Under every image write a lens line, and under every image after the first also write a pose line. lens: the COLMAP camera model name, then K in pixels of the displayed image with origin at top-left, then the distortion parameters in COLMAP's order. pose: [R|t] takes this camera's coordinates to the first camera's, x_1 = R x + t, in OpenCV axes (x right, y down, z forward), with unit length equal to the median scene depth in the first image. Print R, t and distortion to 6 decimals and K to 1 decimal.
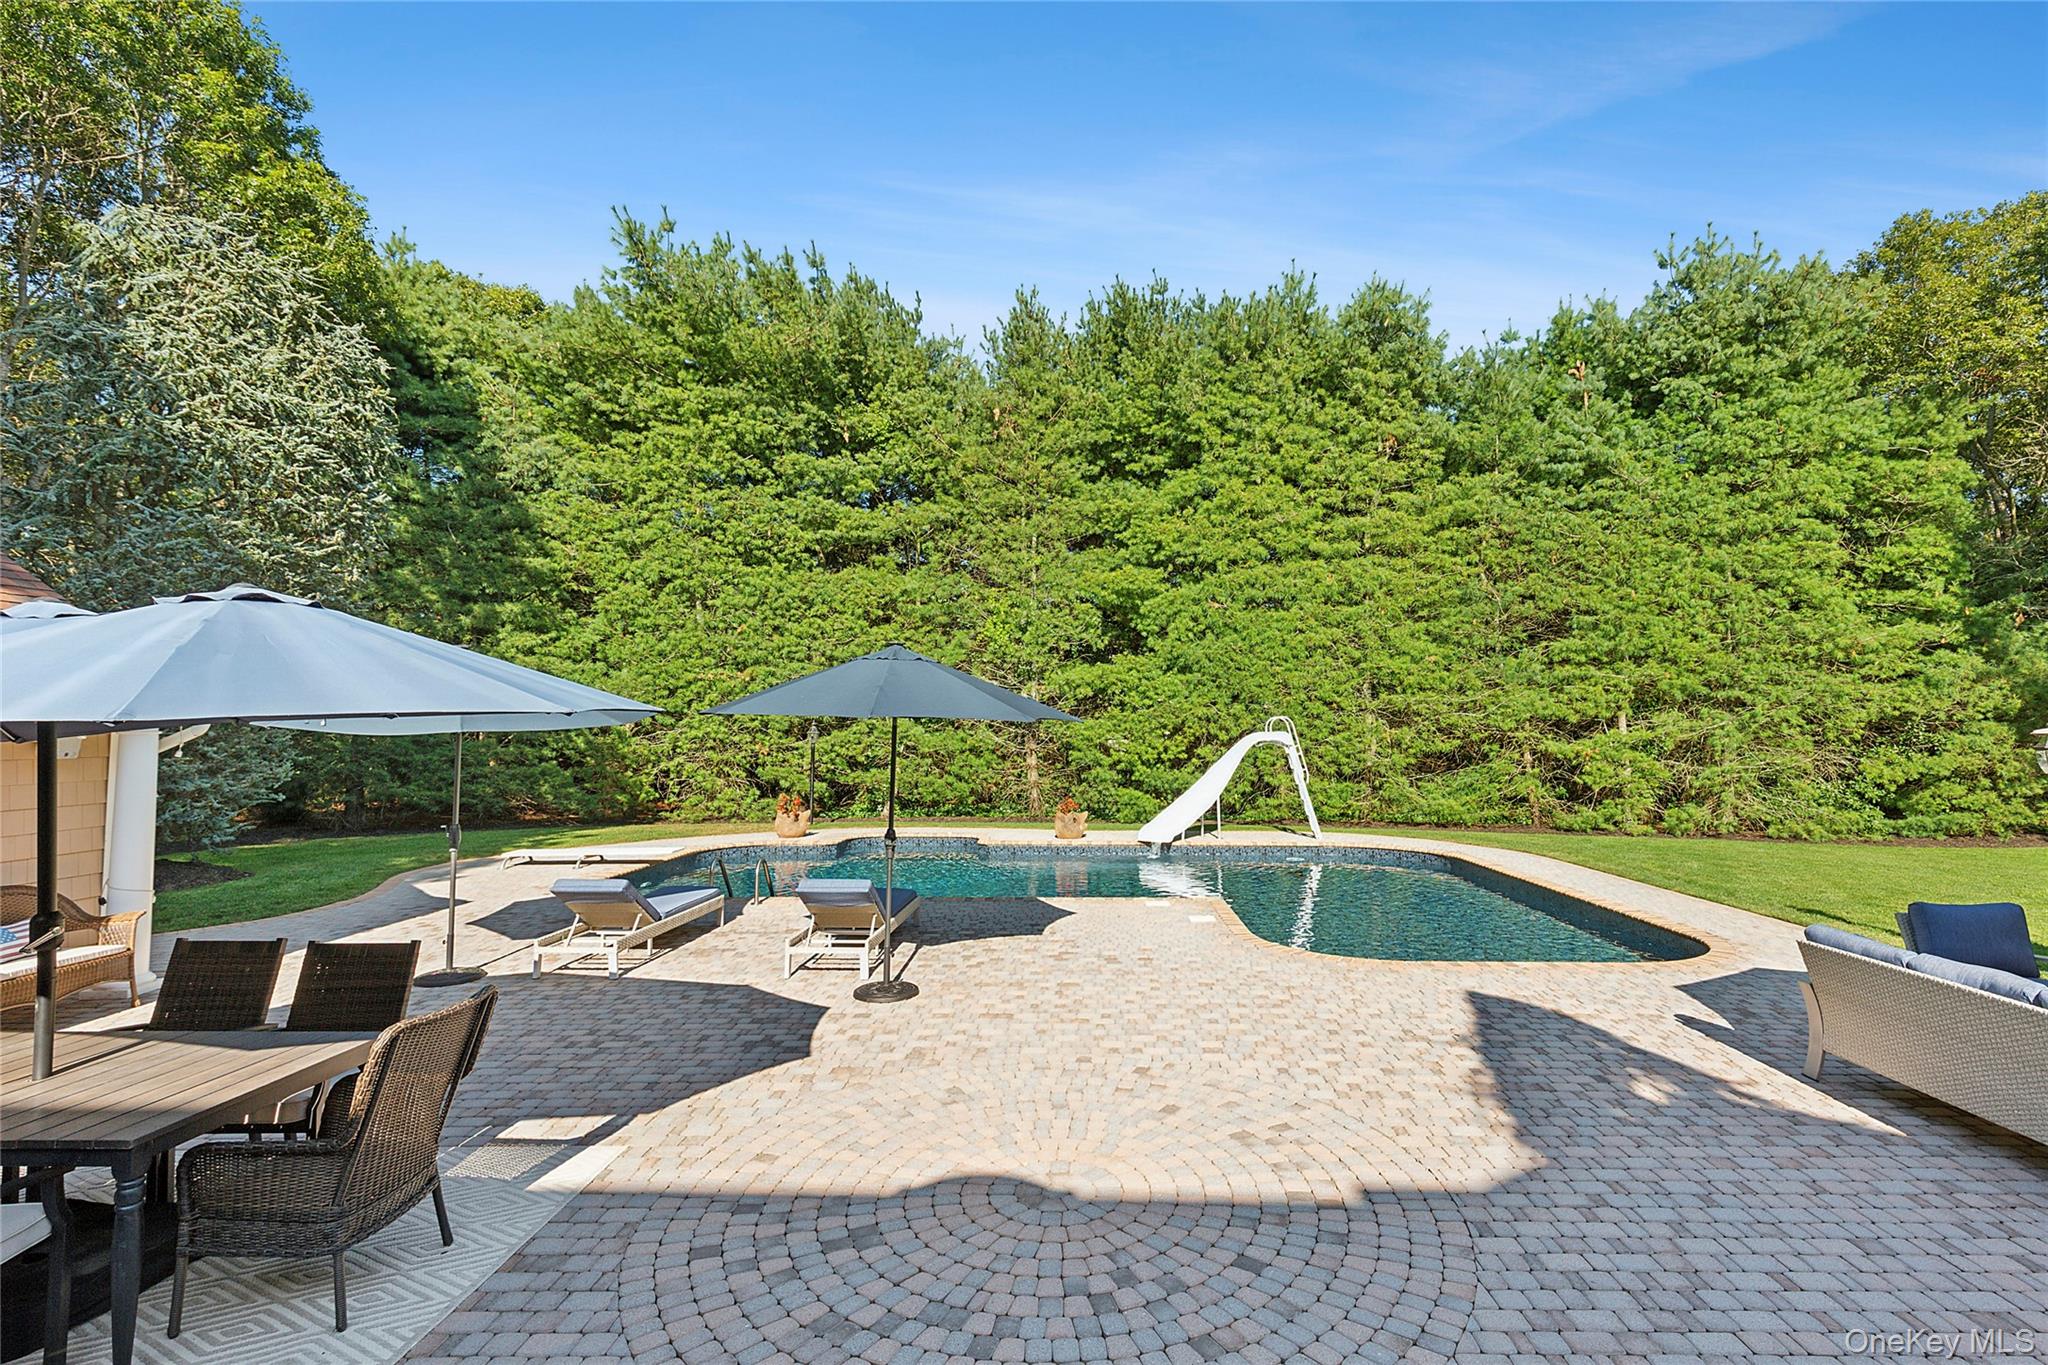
lens RADIAL K [[952.3, 0, 1112.9], [0, 952.3, 674.2], [0, 0, 1]] dist [-0.000061, -0.000286]
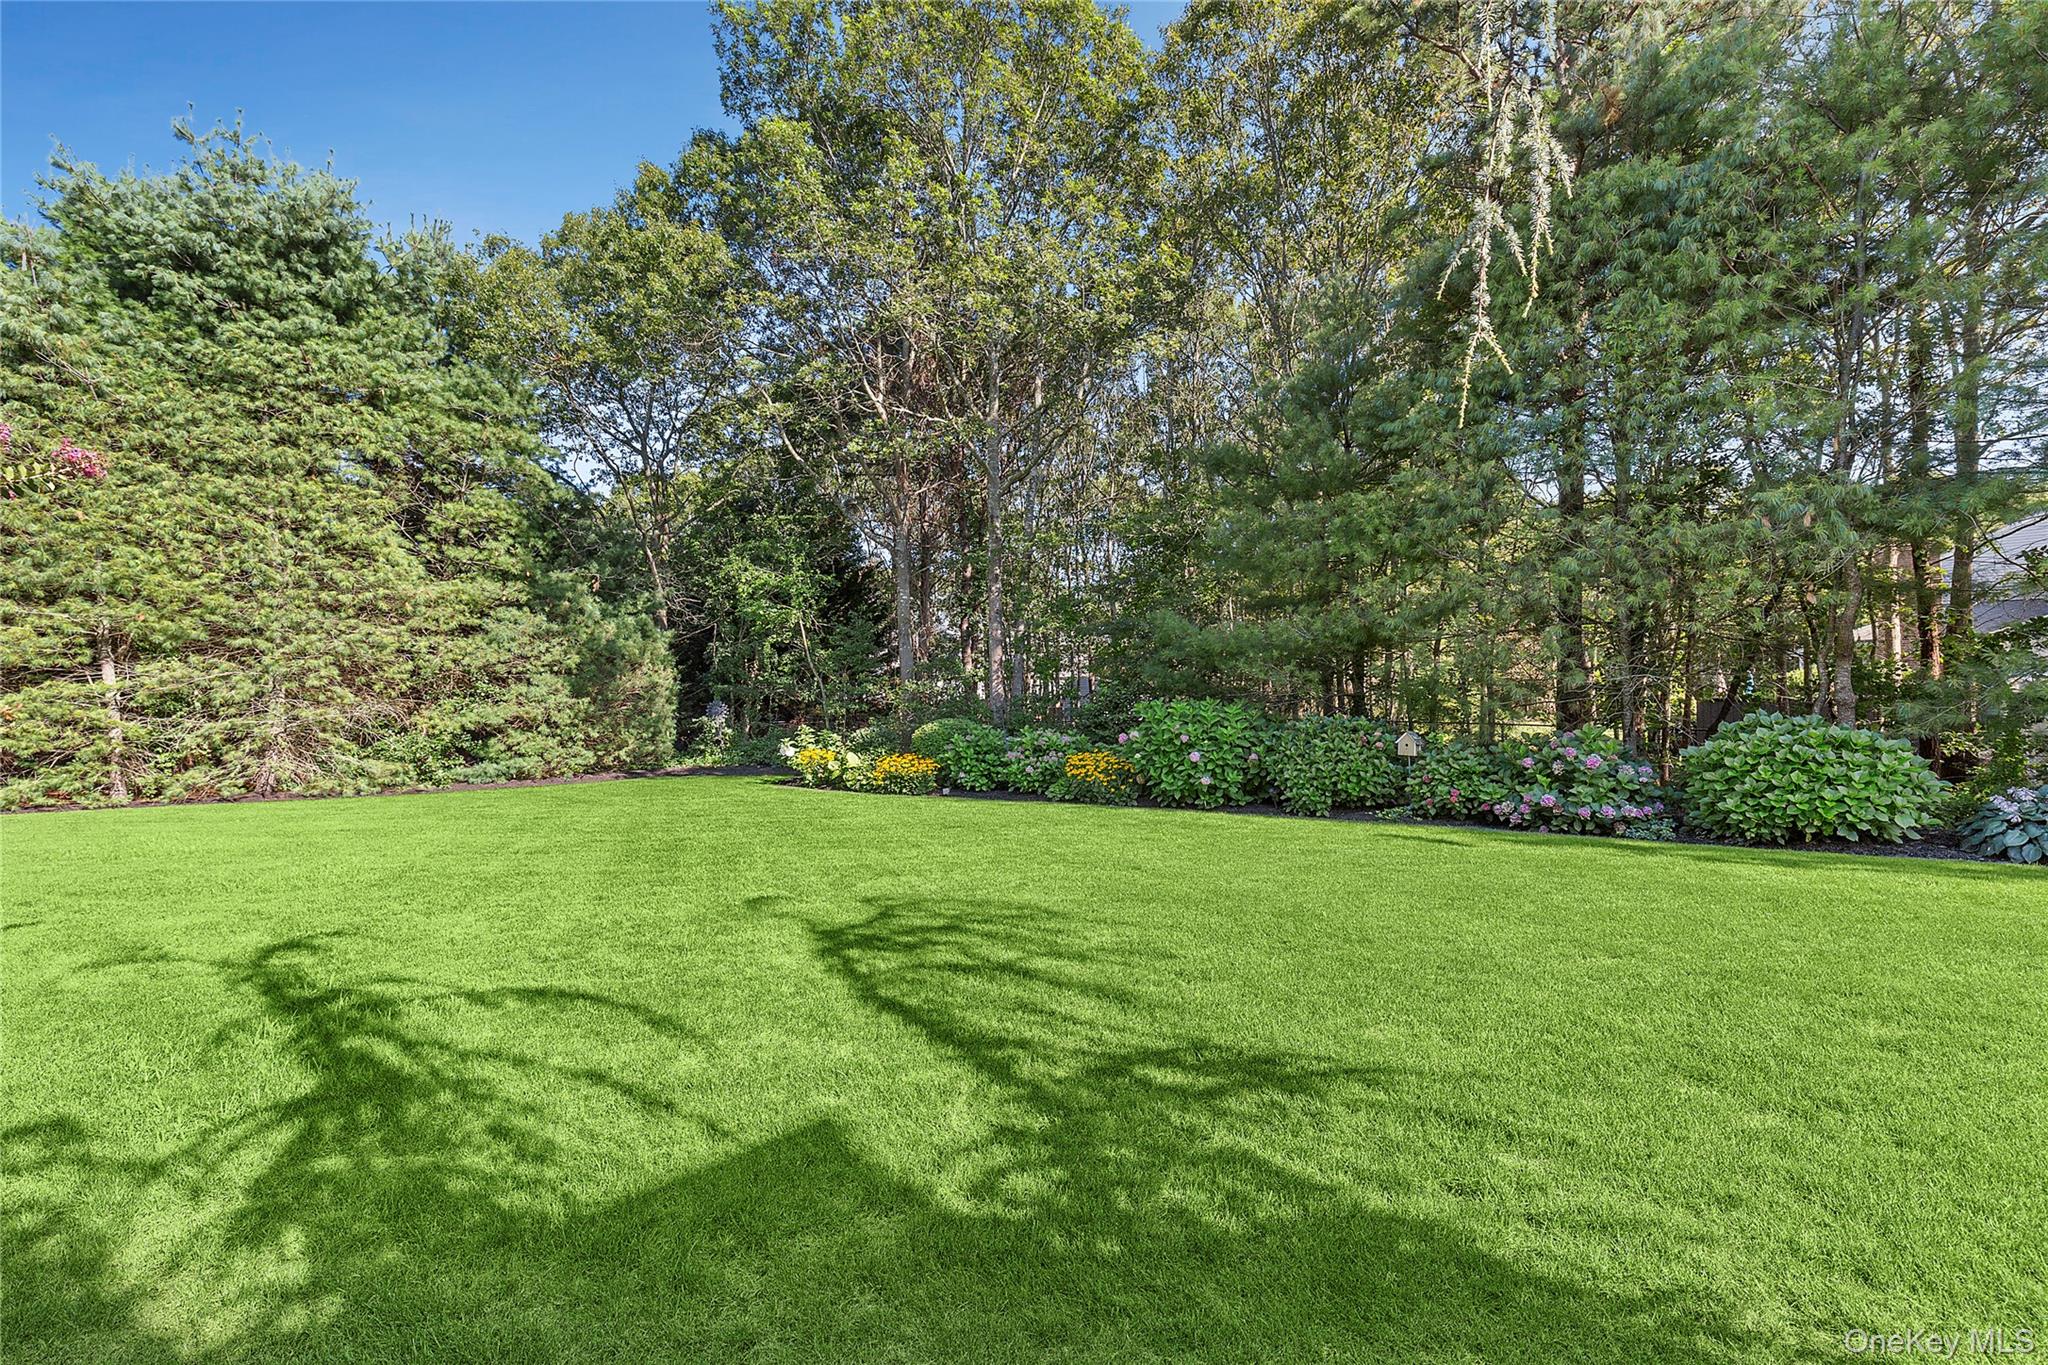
lens RADIAL K [[930.9, 0, 1024.0], [0, 930.9, 682.5], [0, 0, 1]] dist [0.000206, -0.000100]
pose [[0.666719, -0.006990, 0.745276, 0.511274], [-0.029013, 0.998955, 0.035324, 0.005283], [-0.744744, -0.045173, 0.665819, -0.143727]]
